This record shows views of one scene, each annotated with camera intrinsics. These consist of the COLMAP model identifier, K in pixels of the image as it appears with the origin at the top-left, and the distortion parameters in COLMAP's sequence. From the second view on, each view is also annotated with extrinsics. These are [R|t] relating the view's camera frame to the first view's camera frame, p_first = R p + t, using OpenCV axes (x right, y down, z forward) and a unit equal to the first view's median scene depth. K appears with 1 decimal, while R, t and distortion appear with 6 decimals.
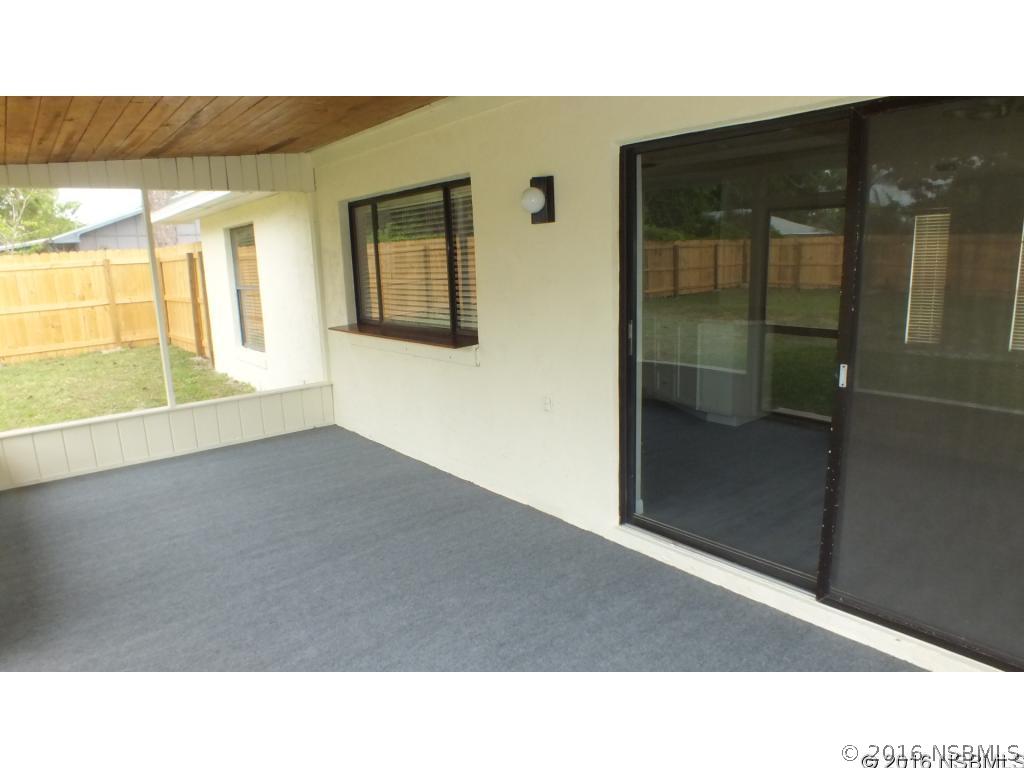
lens RADIAL K [[684.8, 0, 512.0], [0, 684.8, 384.0], [0, 0, 1]] dist [-0.058346, 0.000348]
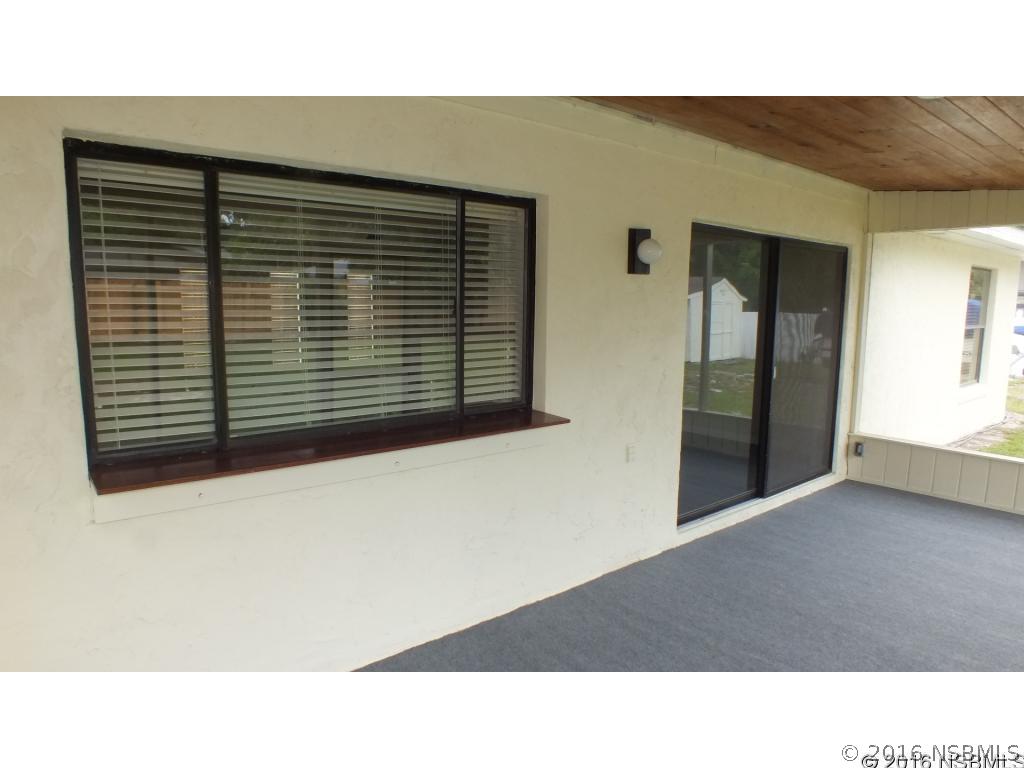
lens RADIAL K [[684.8, 0, 512.0], [0, 684.8, 384.0], [0, 0, 1]] dist [-0.058346, 0.000348]
pose [[-0.065429, -0.081367, 0.994534, -0.814781], [0.179733, 0.979408, 0.091954, -0.170419], [-0.981537, 0.184767, -0.049457, 1.066919]]
